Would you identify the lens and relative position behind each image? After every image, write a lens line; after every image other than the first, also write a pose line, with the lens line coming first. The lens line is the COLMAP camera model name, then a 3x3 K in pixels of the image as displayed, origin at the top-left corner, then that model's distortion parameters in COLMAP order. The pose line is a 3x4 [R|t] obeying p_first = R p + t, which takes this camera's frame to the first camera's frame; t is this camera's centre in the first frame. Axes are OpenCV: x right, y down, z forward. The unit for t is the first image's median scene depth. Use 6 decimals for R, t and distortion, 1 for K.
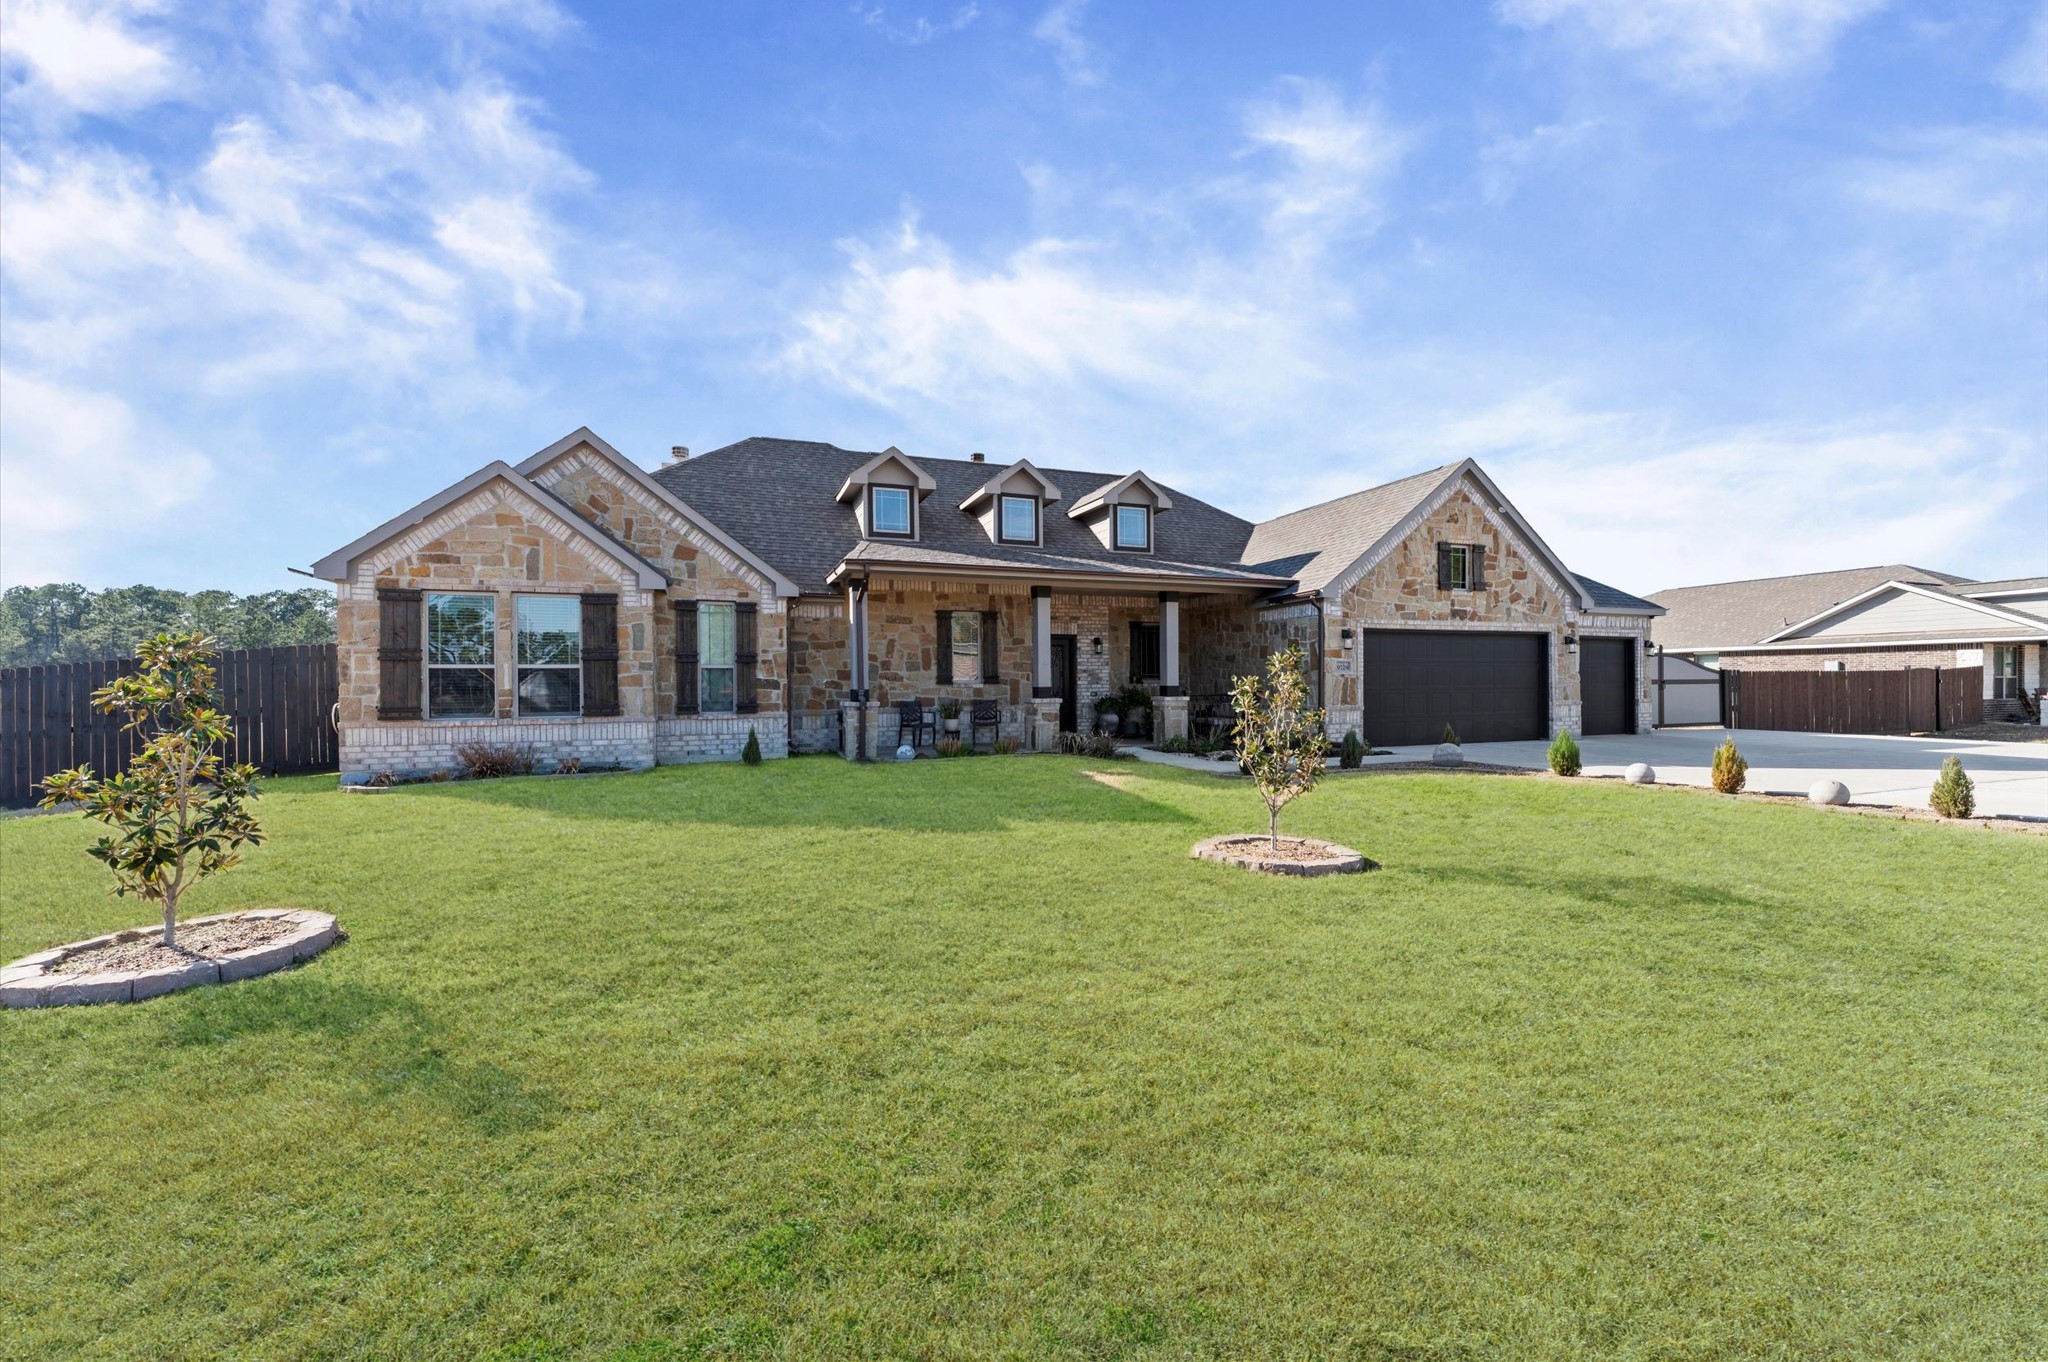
lens RADIAL K [[820.6, 0, 1015.7], [0, 820.6, 691.8], [0, 0, 1]] dist [0.000288, -0.000166]
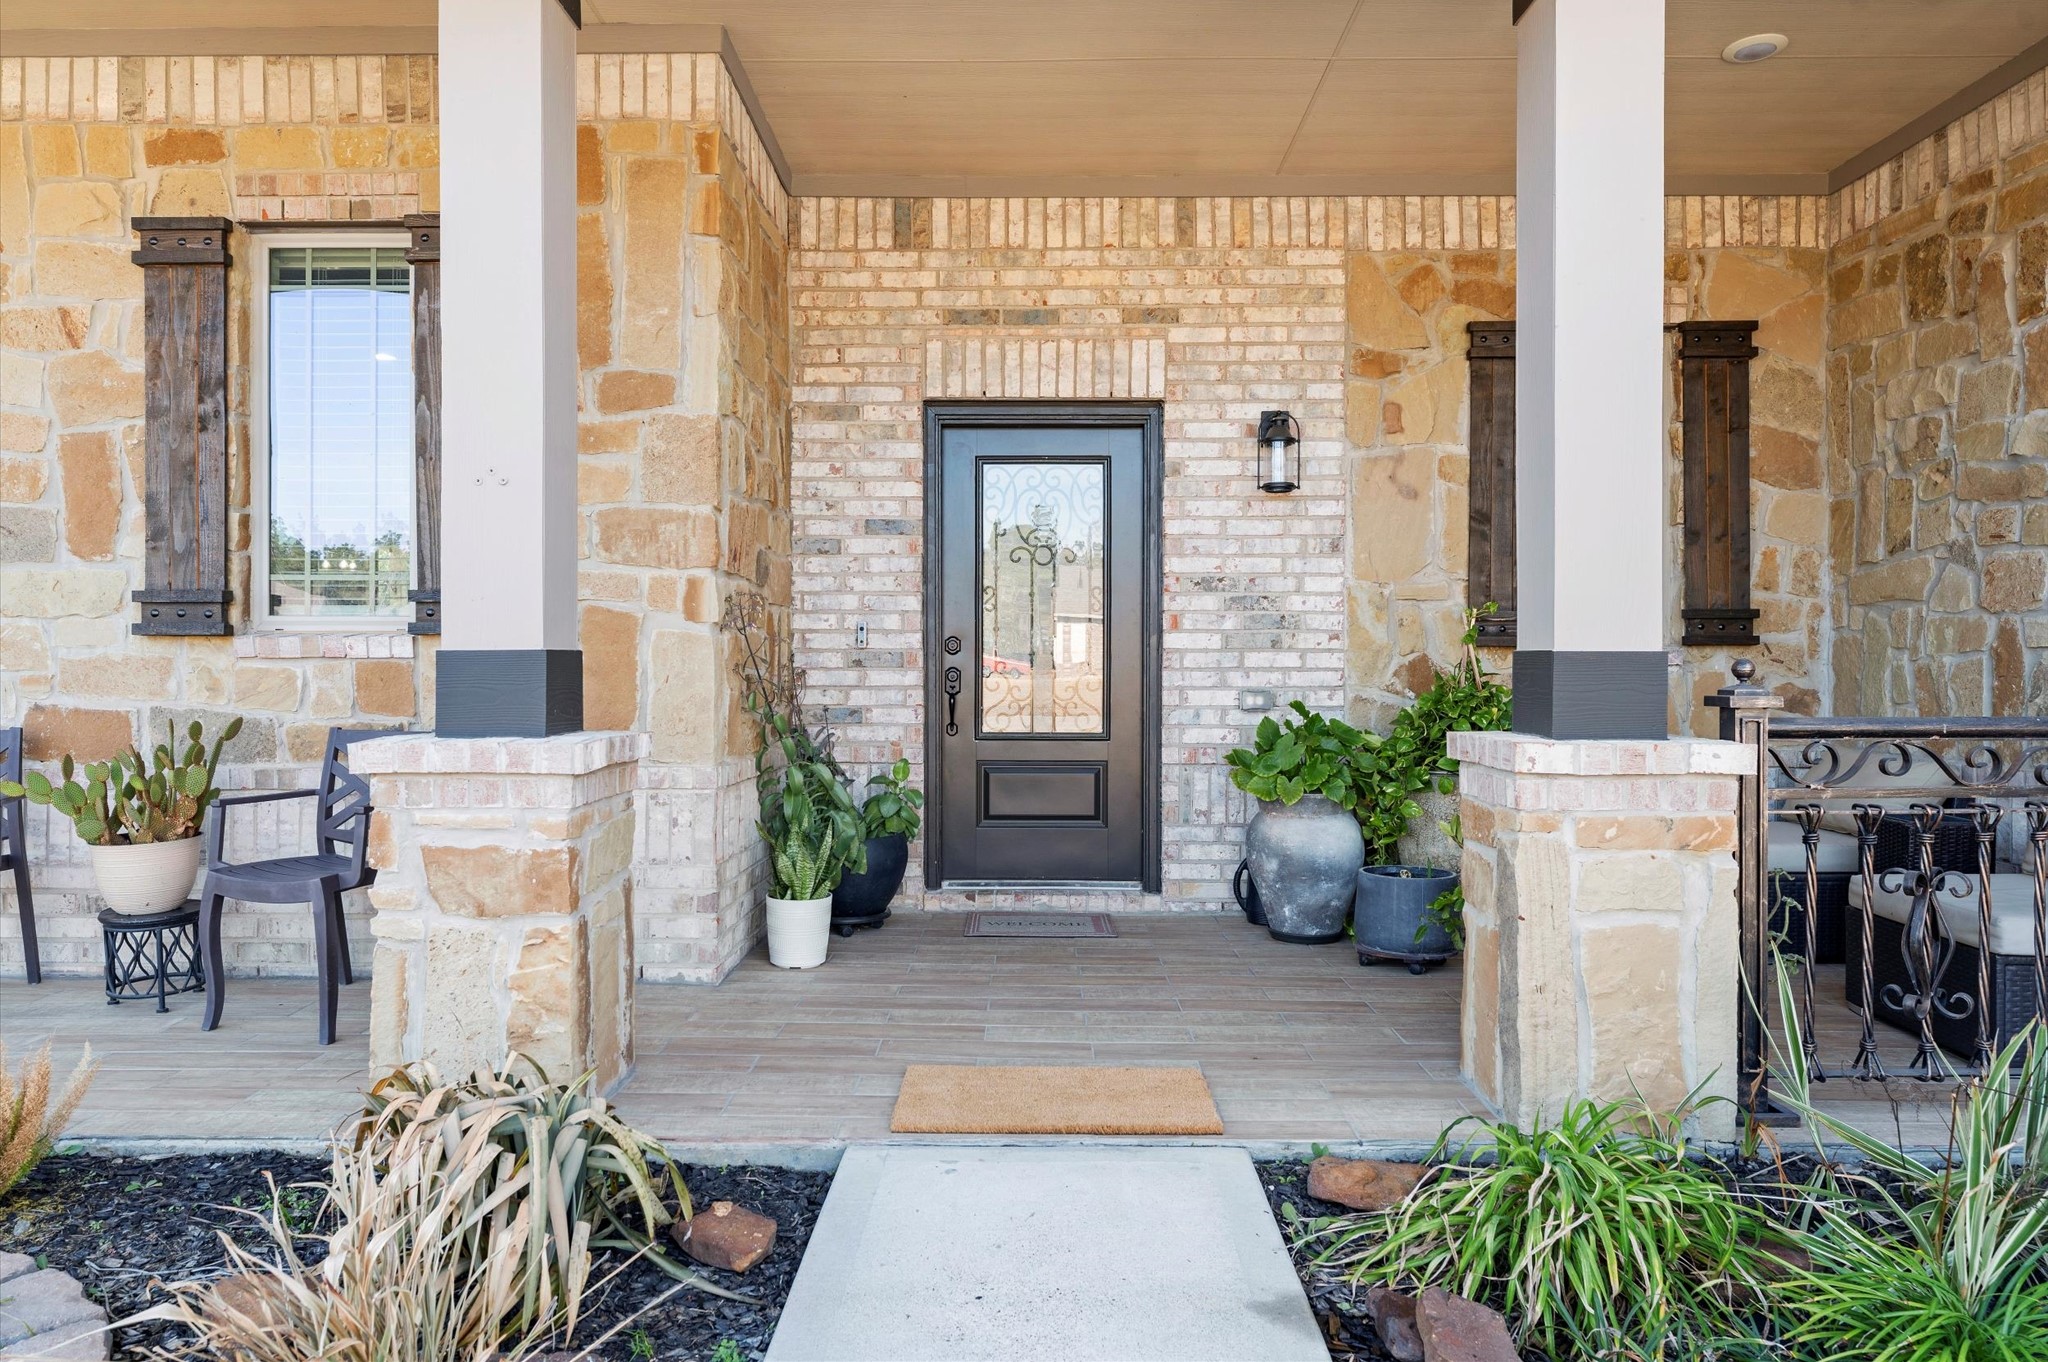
lens RADIAL K [[1335.9, 0, 1024.0], [0, 1335.9, 681.0], [0, 0, 1]] dist [0.001499, 0.000912]
pose [[0.929421, 0.011286, -0.368849, 0.182464], [-0.010730, 0.999936, 0.003558, -0.002788], [0.368865, 0.000651, 0.929483, 0.774719]]
